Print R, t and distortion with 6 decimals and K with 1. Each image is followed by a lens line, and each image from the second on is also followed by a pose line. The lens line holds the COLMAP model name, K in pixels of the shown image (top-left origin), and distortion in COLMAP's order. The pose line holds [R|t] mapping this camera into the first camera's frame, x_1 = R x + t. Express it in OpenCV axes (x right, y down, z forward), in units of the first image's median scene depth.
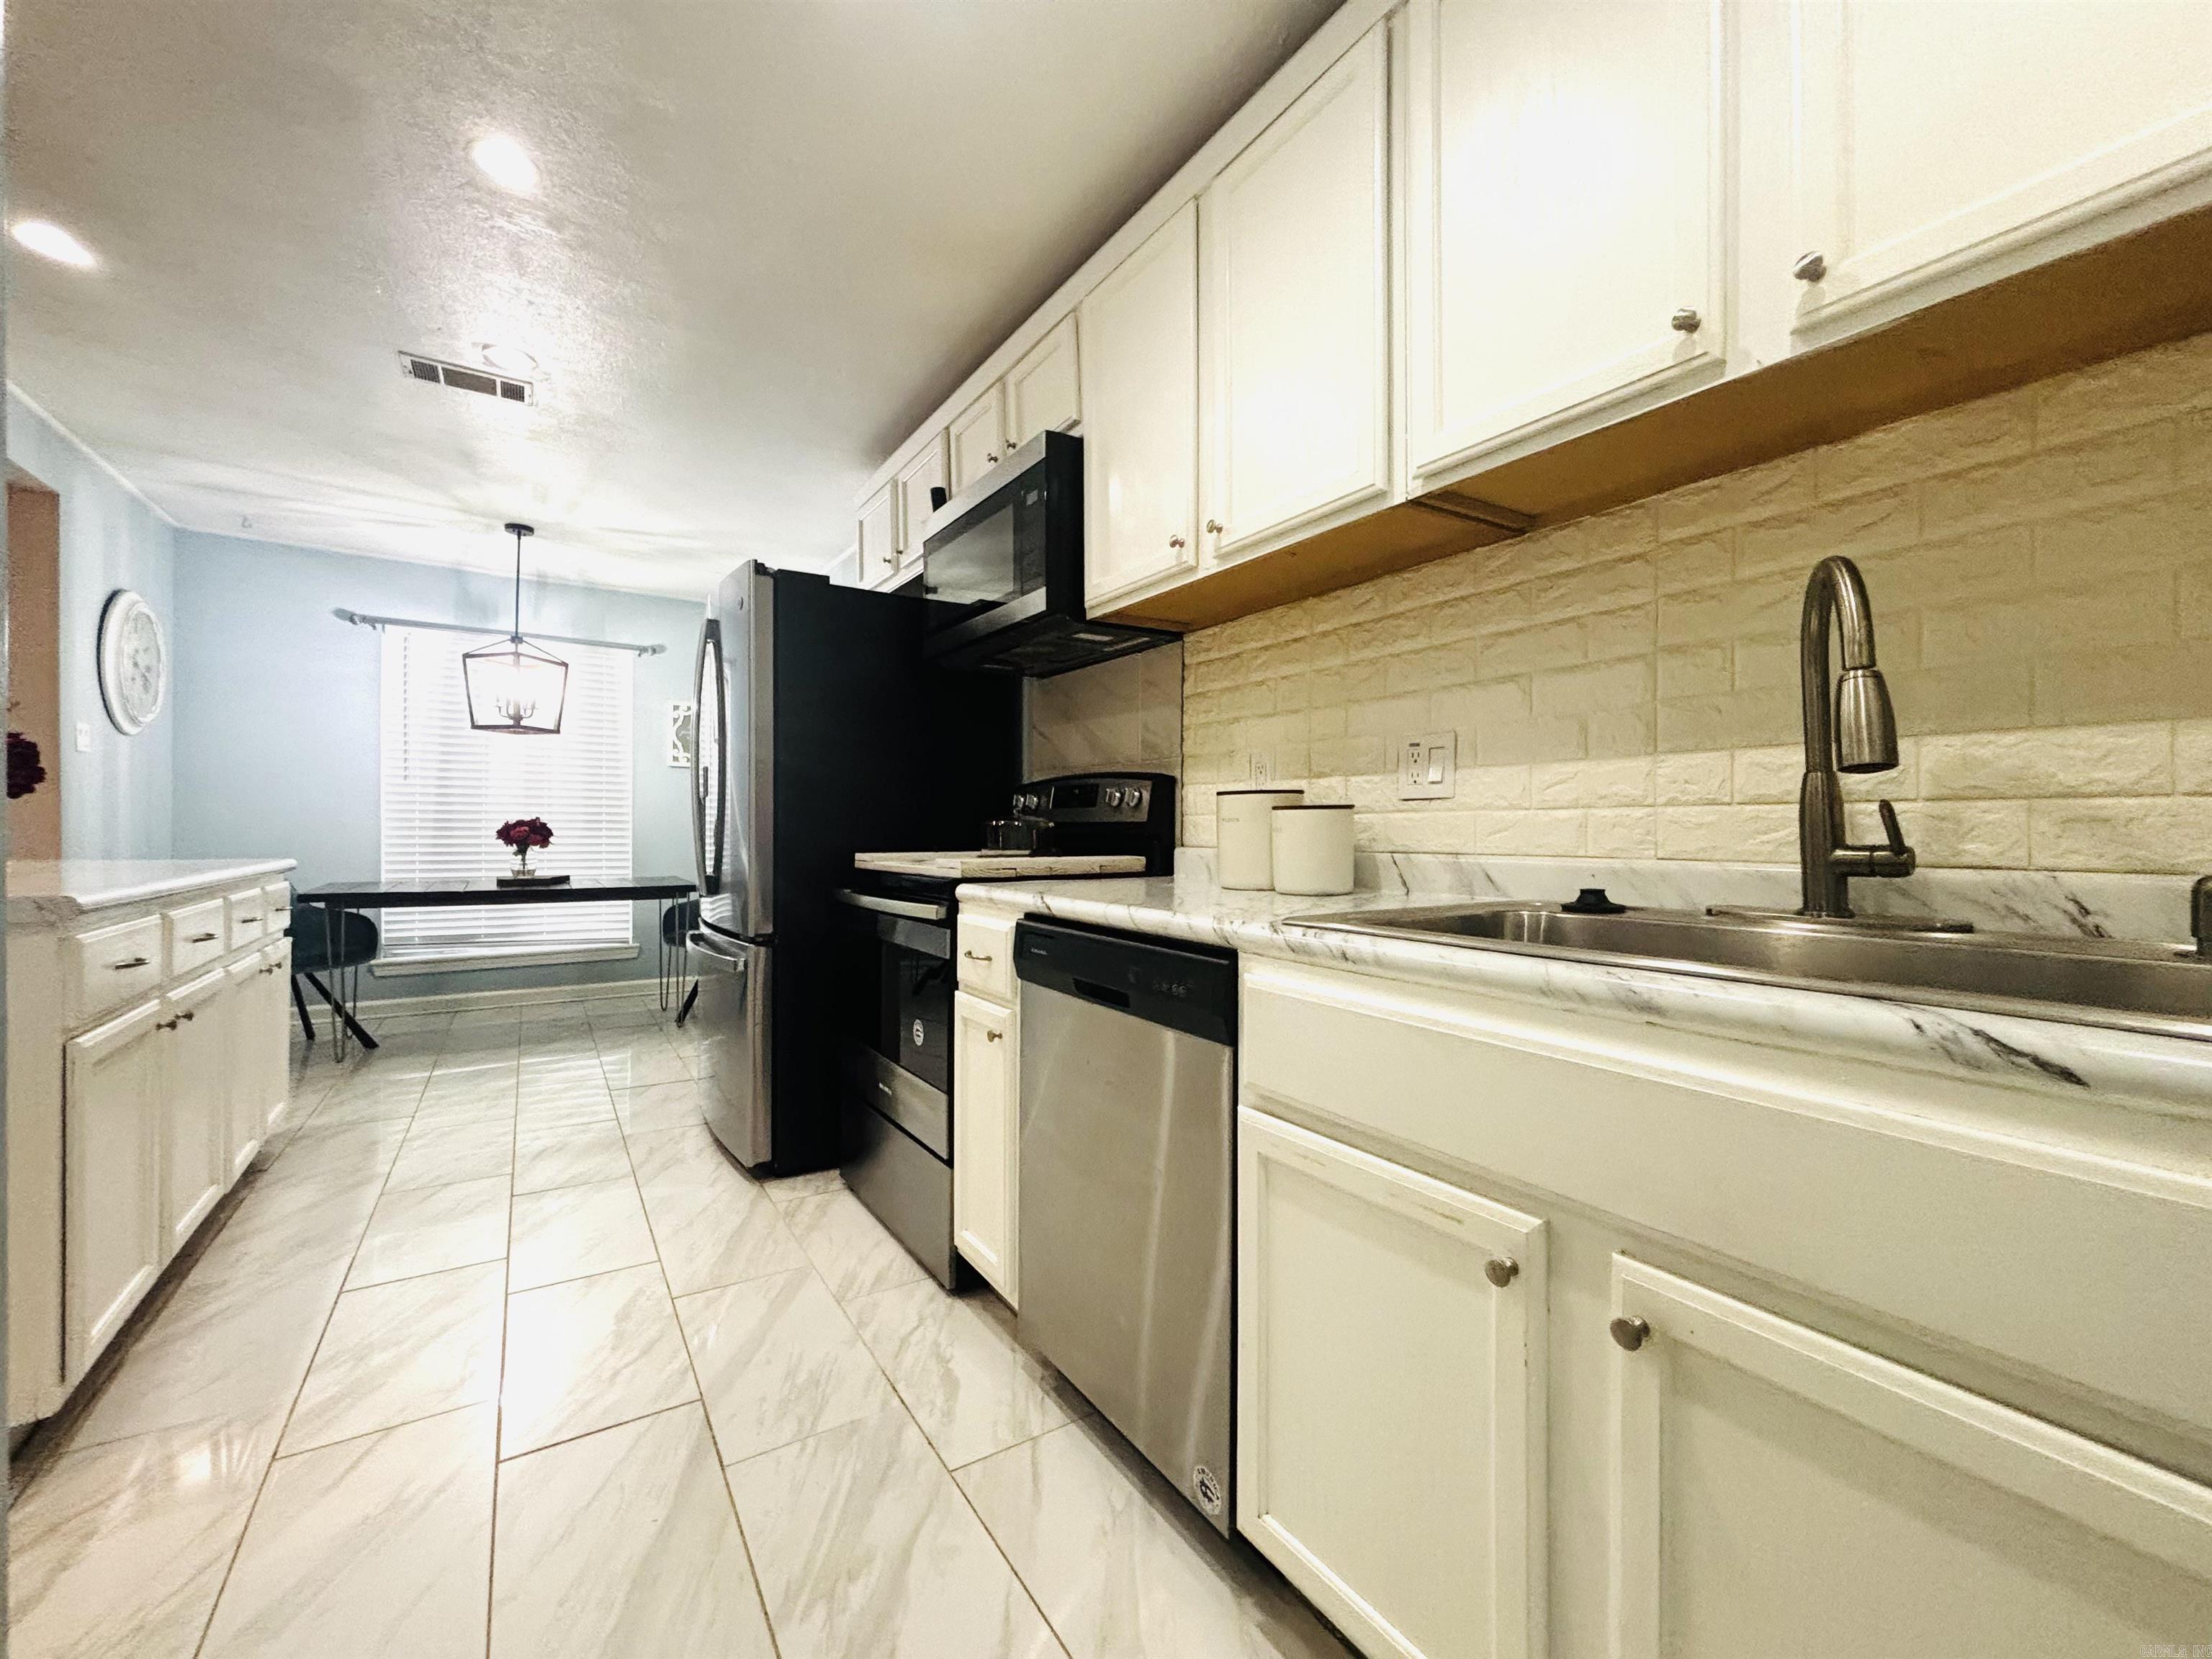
lens RADIAL K [[889.2, 0, 1104.6], [0, 889.2, 832.6], [0, 0, 1]] dist [-0.024673, 0.007701]
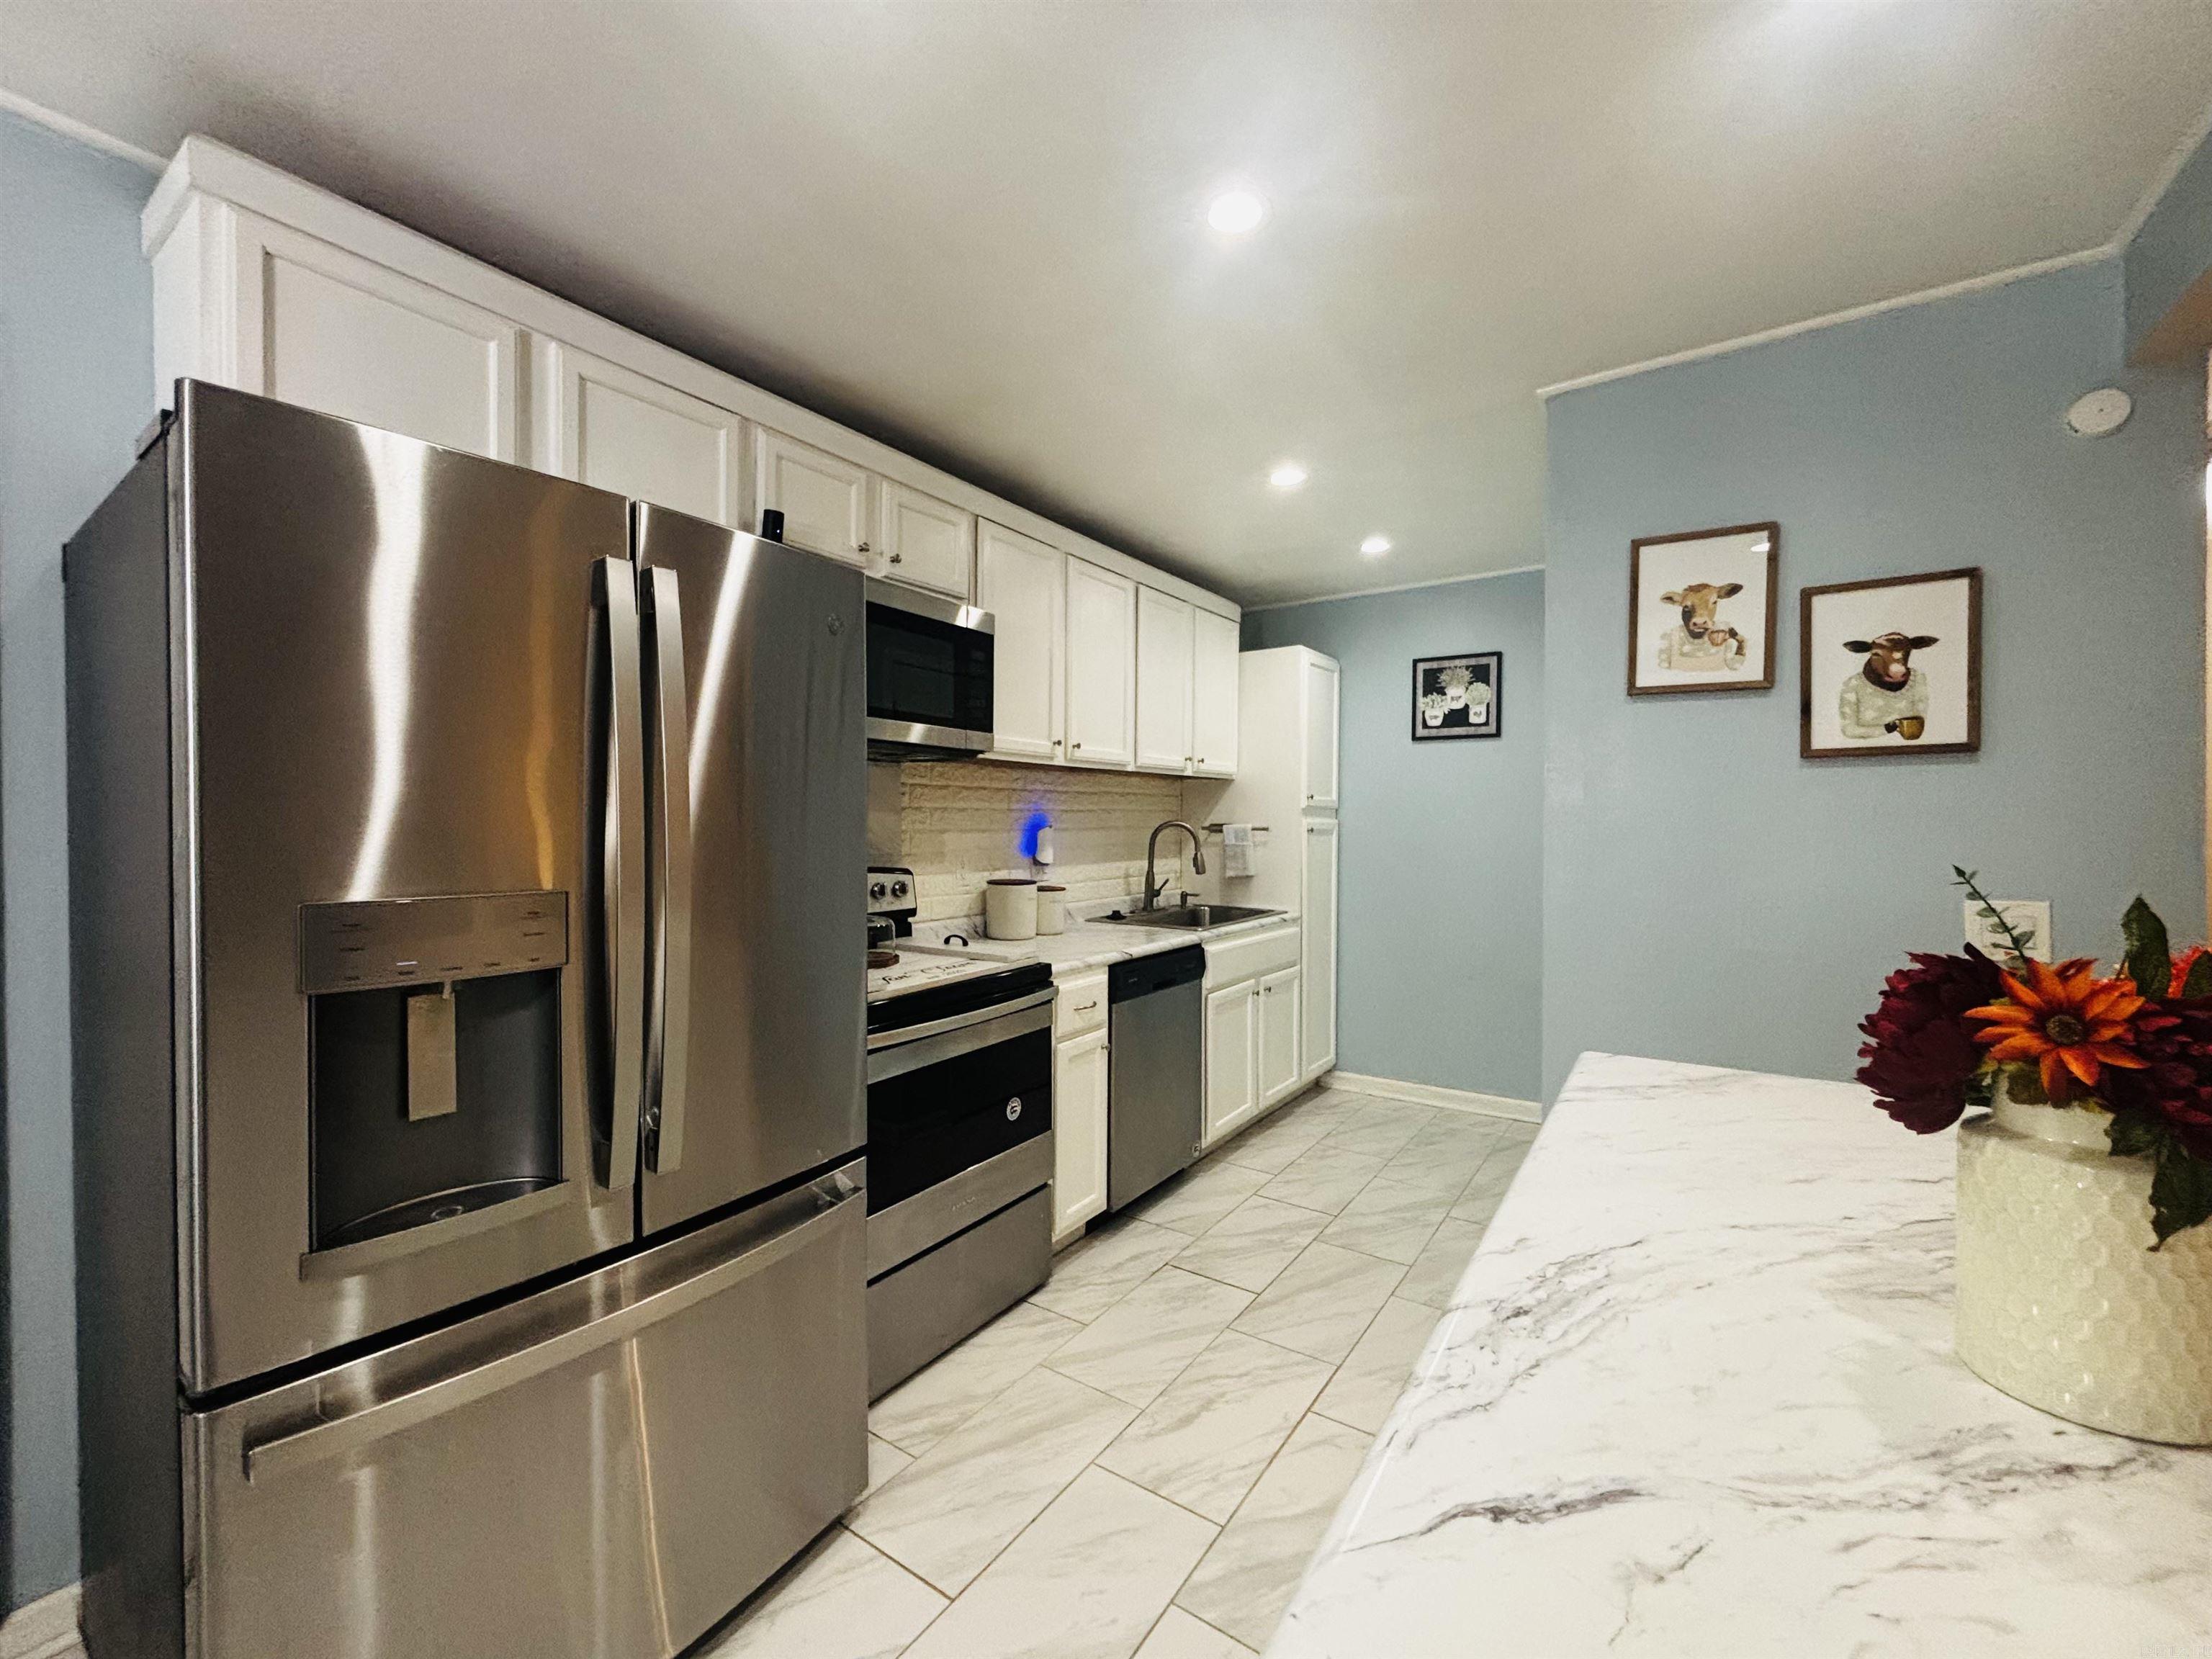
lens RADIAL K [[889.2, 0, 1104.6], [0, 889.2, 832.6], [0, 0, 1]] dist [-0.024673, 0.007701]
pose [[-0.376982, -0.016216, 0.926079, -1.404439], [0.002723, 0.999823, 0.018616, -0.162706], [-0.926216, 0.009539, -0.376871, 1.410819]]
